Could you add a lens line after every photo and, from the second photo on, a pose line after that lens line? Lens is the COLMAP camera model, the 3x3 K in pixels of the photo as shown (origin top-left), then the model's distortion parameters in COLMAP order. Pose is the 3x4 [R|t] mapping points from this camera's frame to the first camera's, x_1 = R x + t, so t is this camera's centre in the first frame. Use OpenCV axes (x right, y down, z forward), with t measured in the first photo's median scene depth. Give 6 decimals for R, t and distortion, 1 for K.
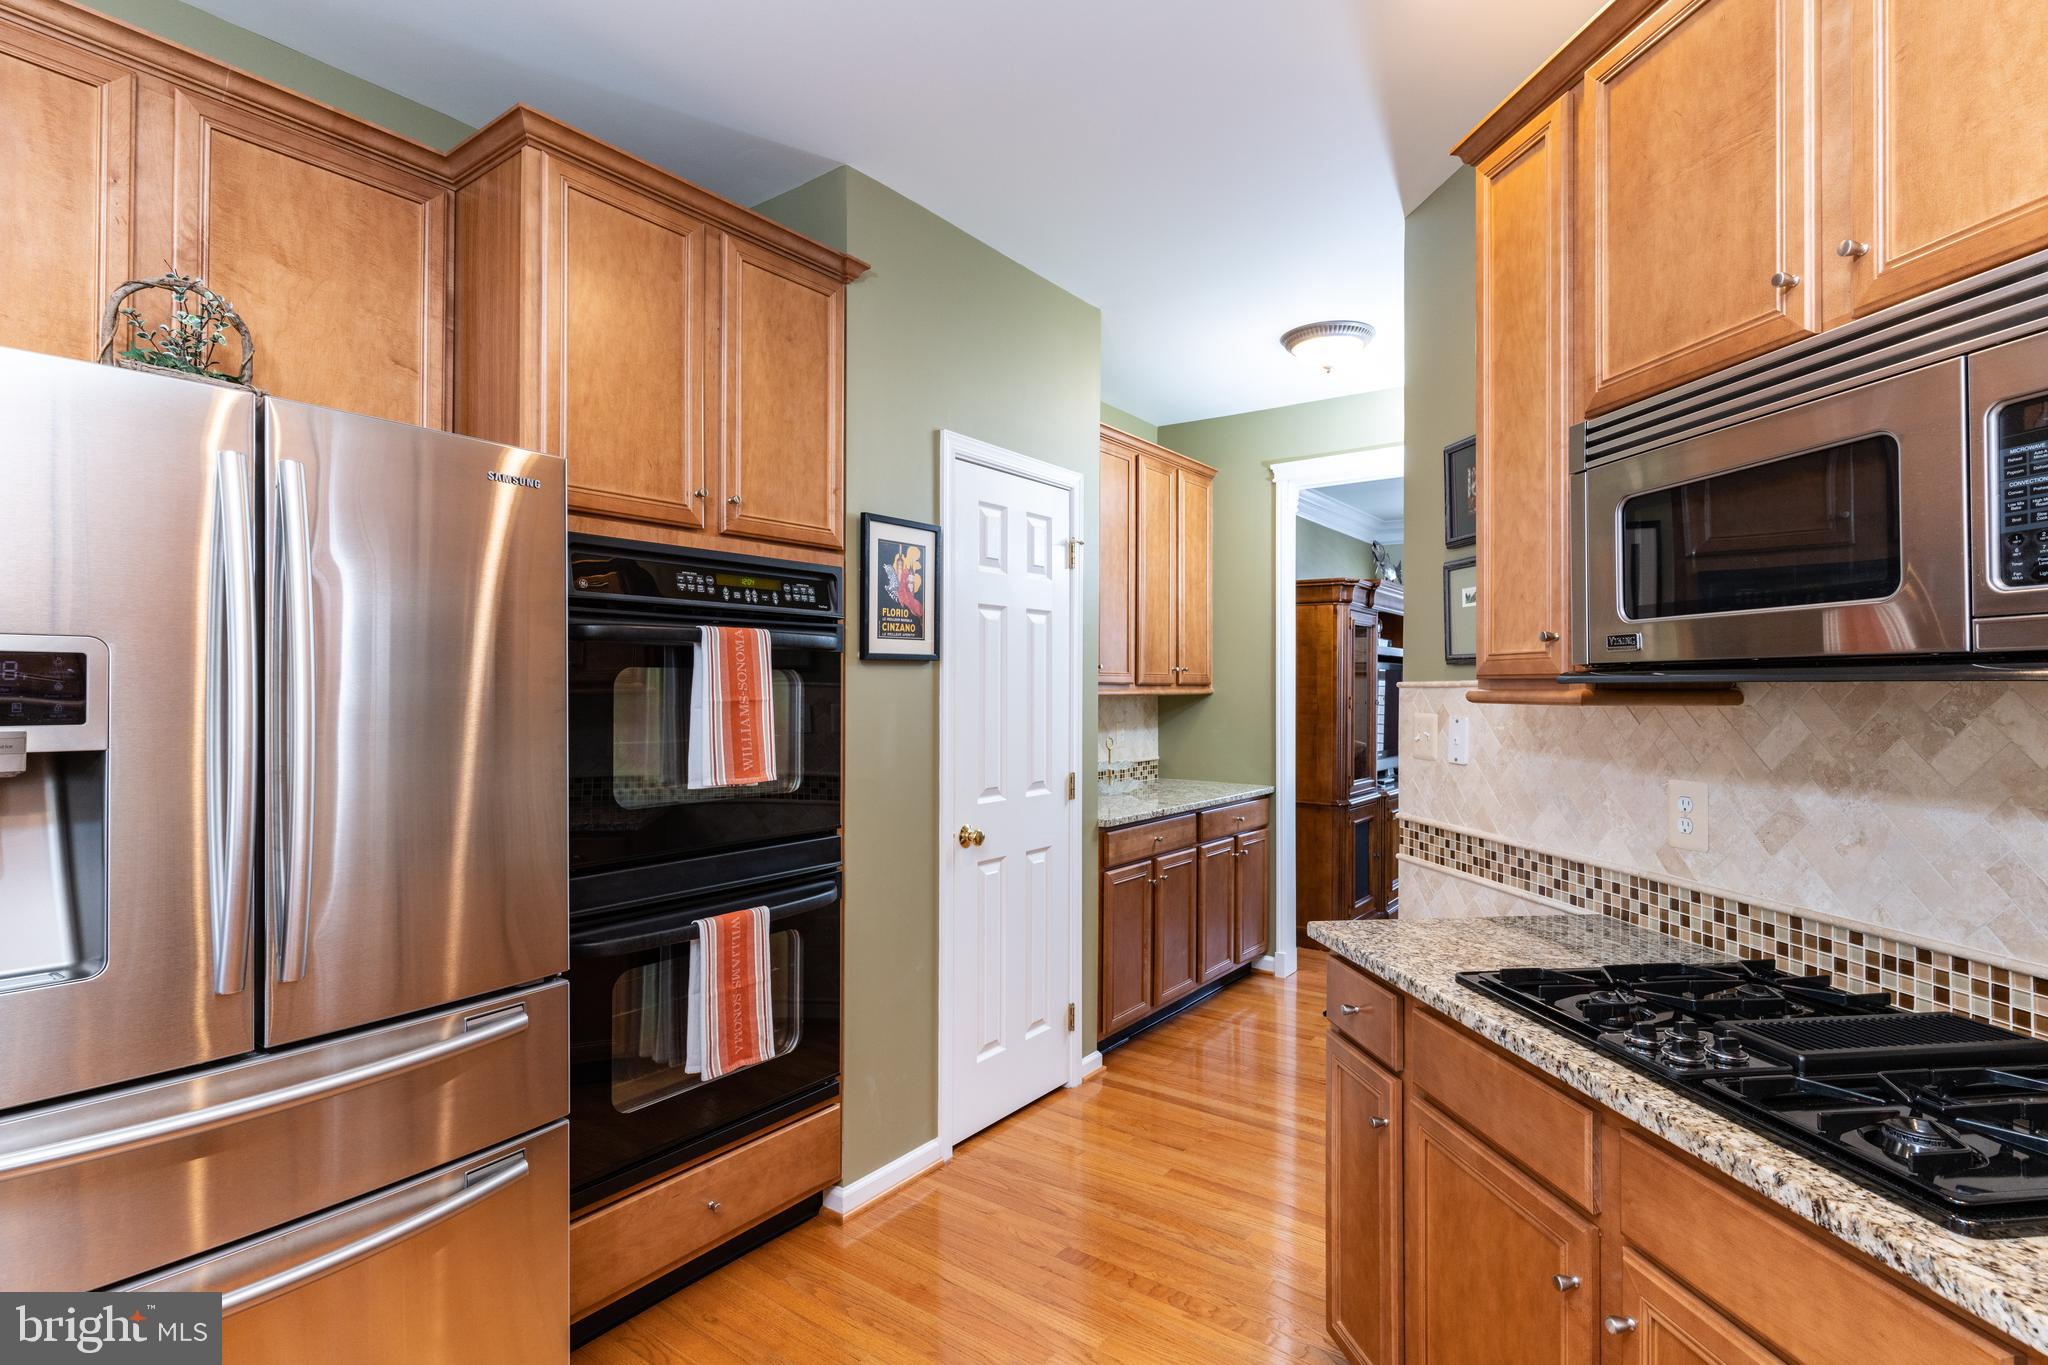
lens RADIAL K [[978.4, 0, 1028.6], [0, 978.4, 678.2], [0, 0, 1]] dist [-0.003757, -0.000200]
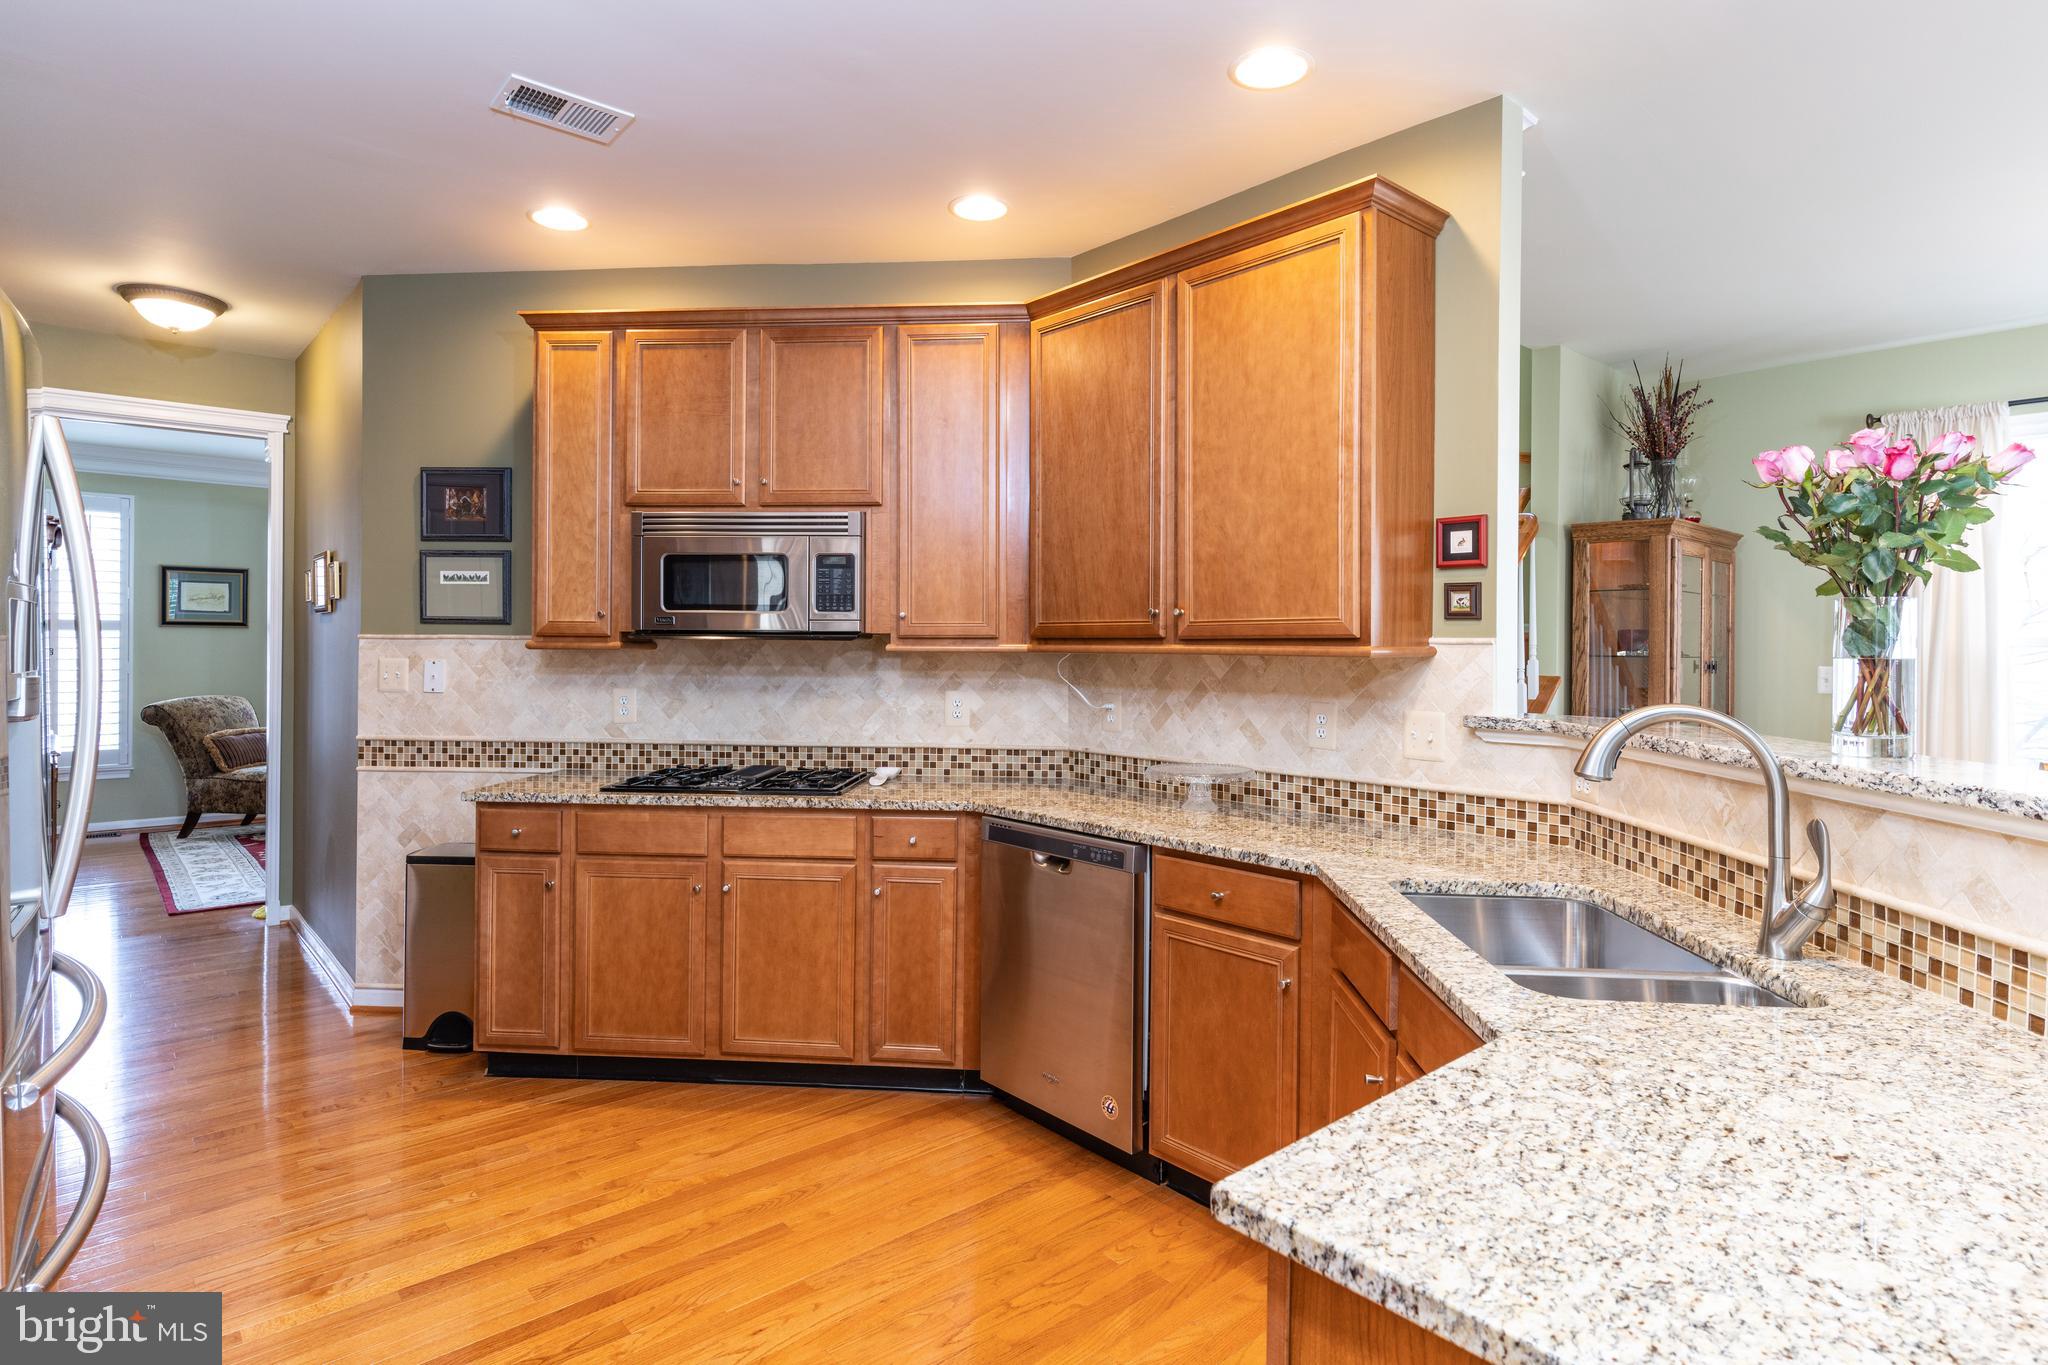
lens RADIAL K [[1058.7, 0, 979.4], [0, 1058.7, 648.0], [0, 0, 1]] dist [-0.001986, -0.000607]
pose [[0.232035, -0.005425, 0.972692, -1.145323], [-0.018493, 0.999779, 0.009987, -0.009537], [-0.972532, -0.020305, 0.231883, -0.172684]]
